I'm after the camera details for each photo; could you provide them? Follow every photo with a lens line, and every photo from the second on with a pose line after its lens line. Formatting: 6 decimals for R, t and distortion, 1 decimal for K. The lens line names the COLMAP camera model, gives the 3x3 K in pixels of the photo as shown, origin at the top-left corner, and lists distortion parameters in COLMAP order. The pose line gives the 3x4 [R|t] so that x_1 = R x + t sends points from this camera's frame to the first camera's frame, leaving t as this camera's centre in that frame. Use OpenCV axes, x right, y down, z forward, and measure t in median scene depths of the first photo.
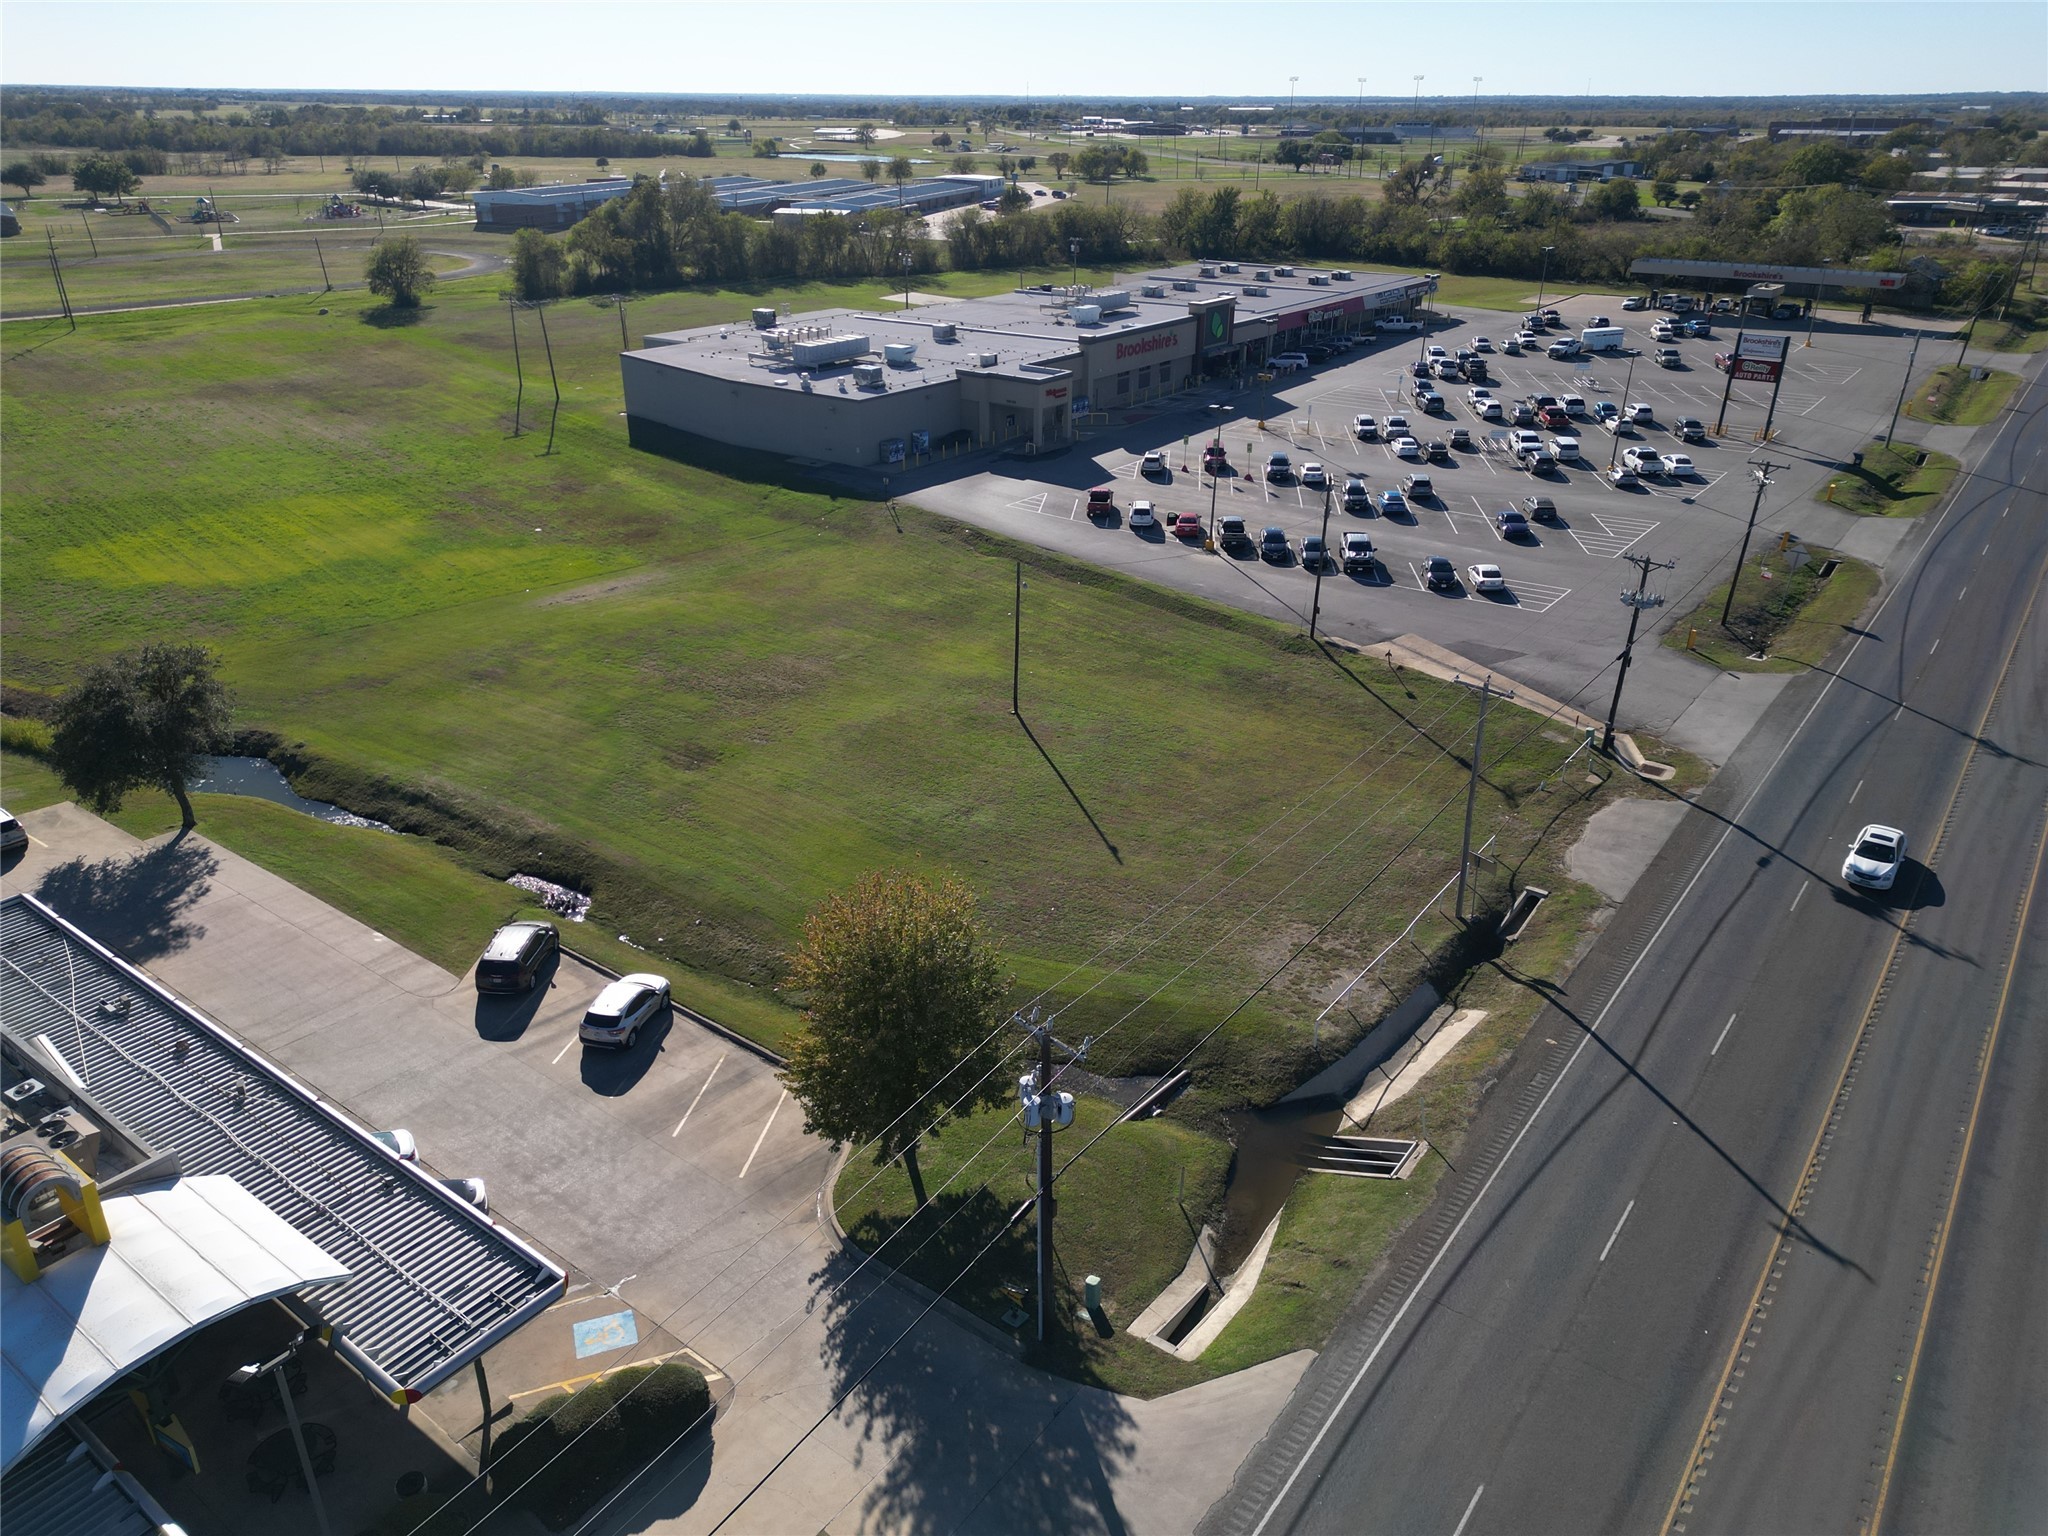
lens RADIAL K [[1425.3, 0, 1019.1], [0, 1425.3, 771.4], [0, 0, 1]] dist [0.076536, -0.069826]
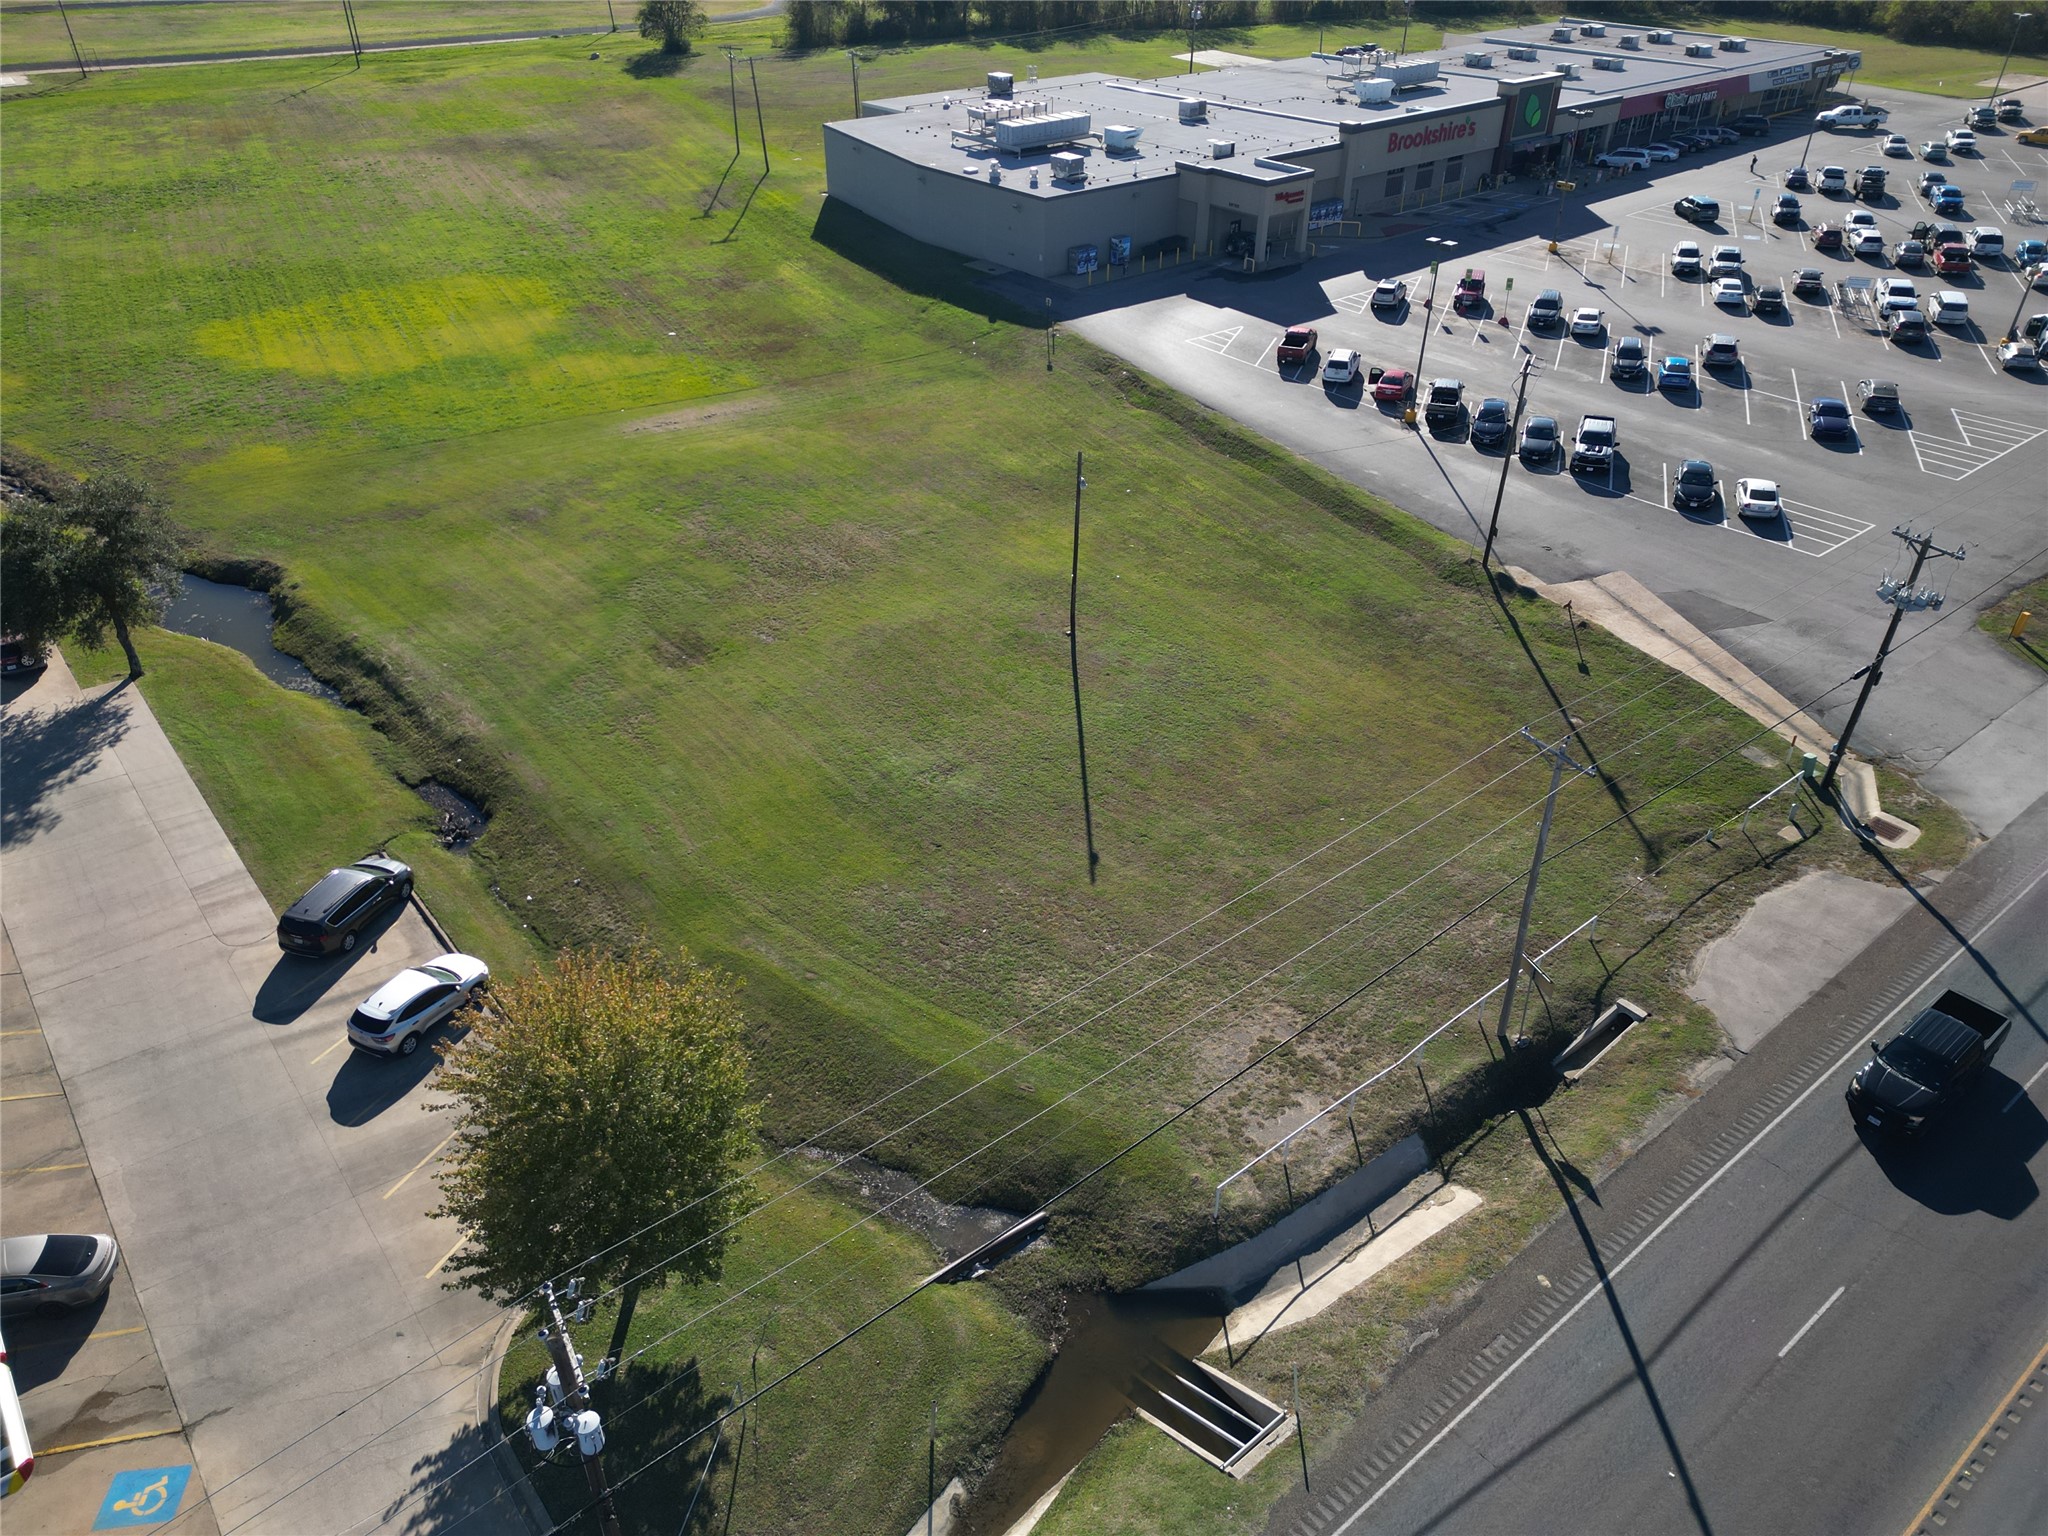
lens RADIAL K [[1425.3, 0, 1019.1], [0, 1425.3, 771.4], [0, 0, 1]] dist [0.076536, -0.069826]
pose [[0.969977, 0.132964, -0.203631, 0.107036], [-0.100940, 0.981890, 0.160320, -0.067090], [0.221260, -0.134952, 0.965832, 0.135760]]
